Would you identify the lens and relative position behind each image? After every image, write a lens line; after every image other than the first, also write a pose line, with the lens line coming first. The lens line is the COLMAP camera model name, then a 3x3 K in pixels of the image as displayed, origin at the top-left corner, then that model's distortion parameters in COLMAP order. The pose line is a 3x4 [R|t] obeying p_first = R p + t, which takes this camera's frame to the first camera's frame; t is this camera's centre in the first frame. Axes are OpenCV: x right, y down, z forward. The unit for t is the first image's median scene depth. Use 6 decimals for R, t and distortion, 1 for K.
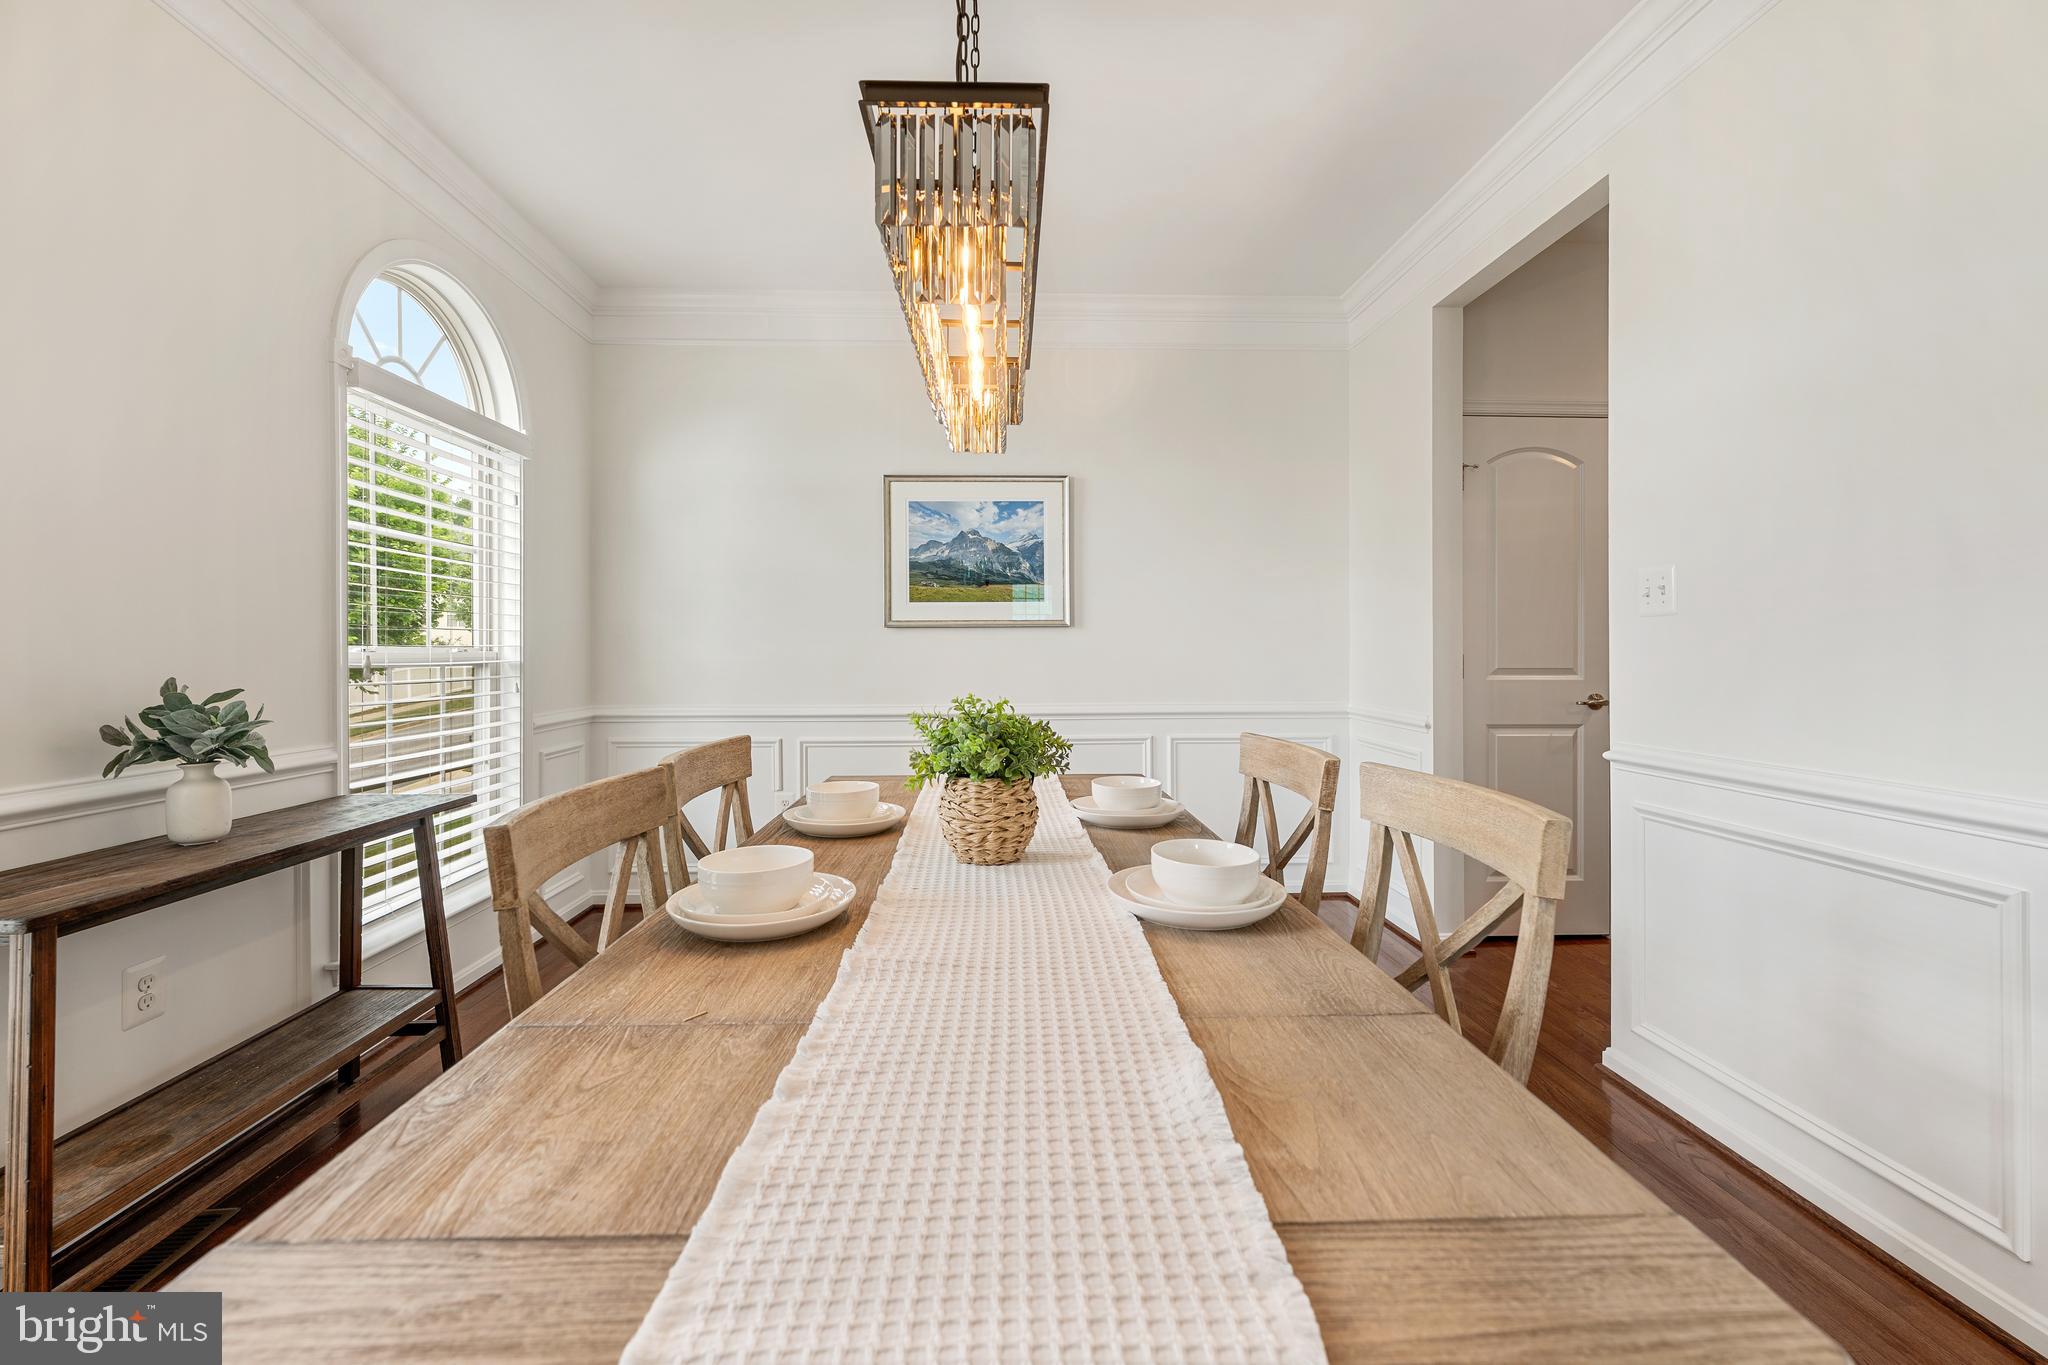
lens RADIAL K [[831.7, 0, 1049.3], [0, 831.7, 657.4], [0, 0, 1]] dist [-0.000733, 0.000190]
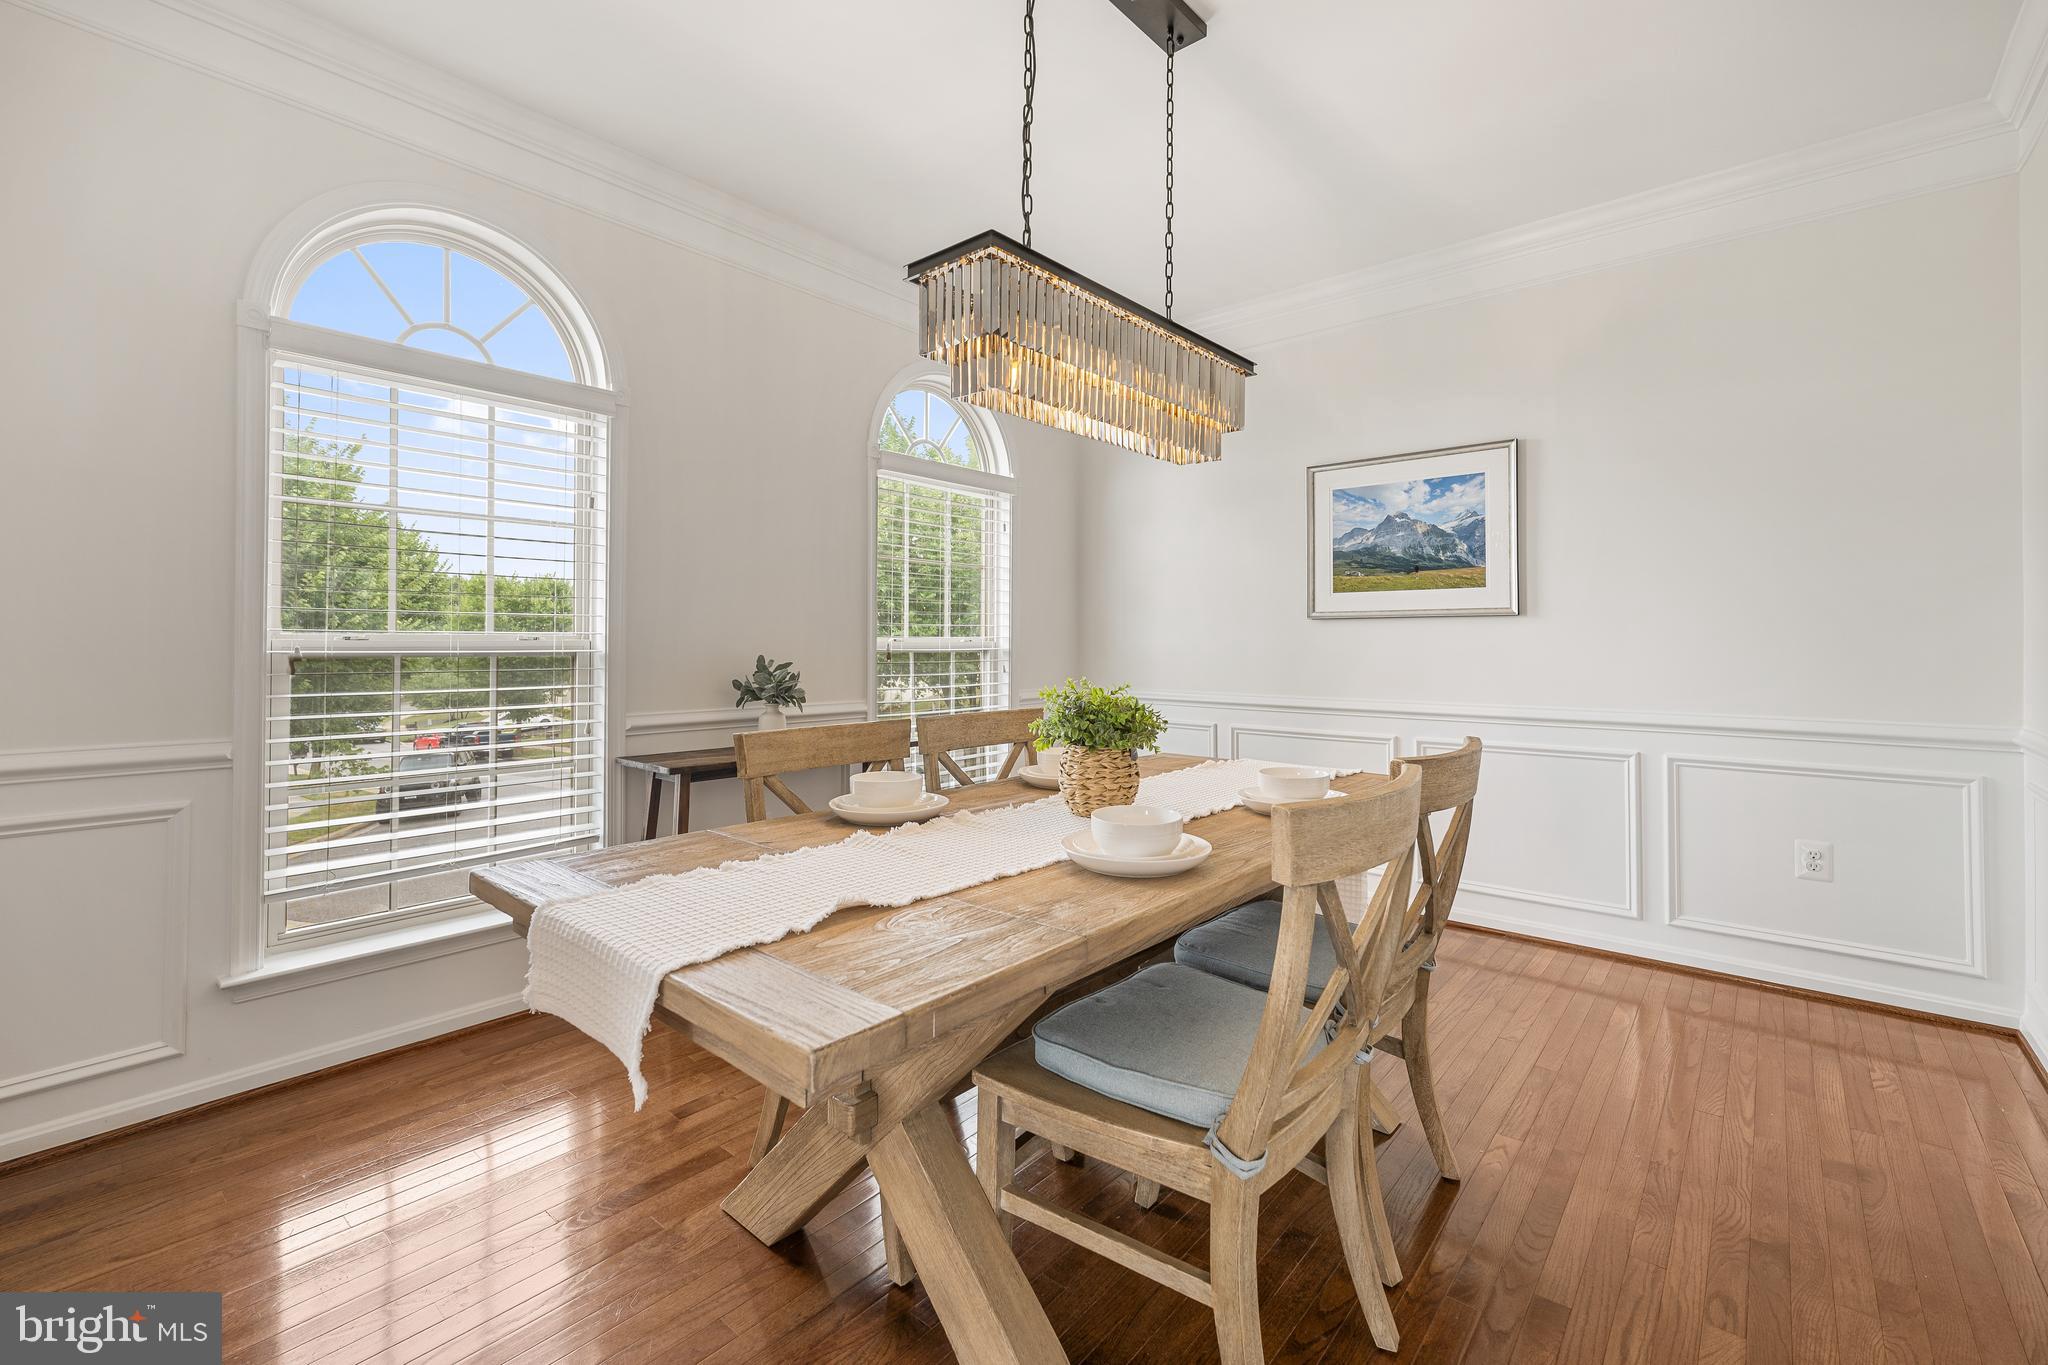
lens RADIAL K [[887.0, 0, 1033.9], [0, 887.0, 644.5], [0, 0, 1]] dist [-0.002211, -0.000237]
pose [[0.732418, 0.005991, -0.680829, 0.285203], [-0.009501, 0.999954, -0.001422, -0.000838], [0.680789, 0.007509, 0.732441, -0.004662]]
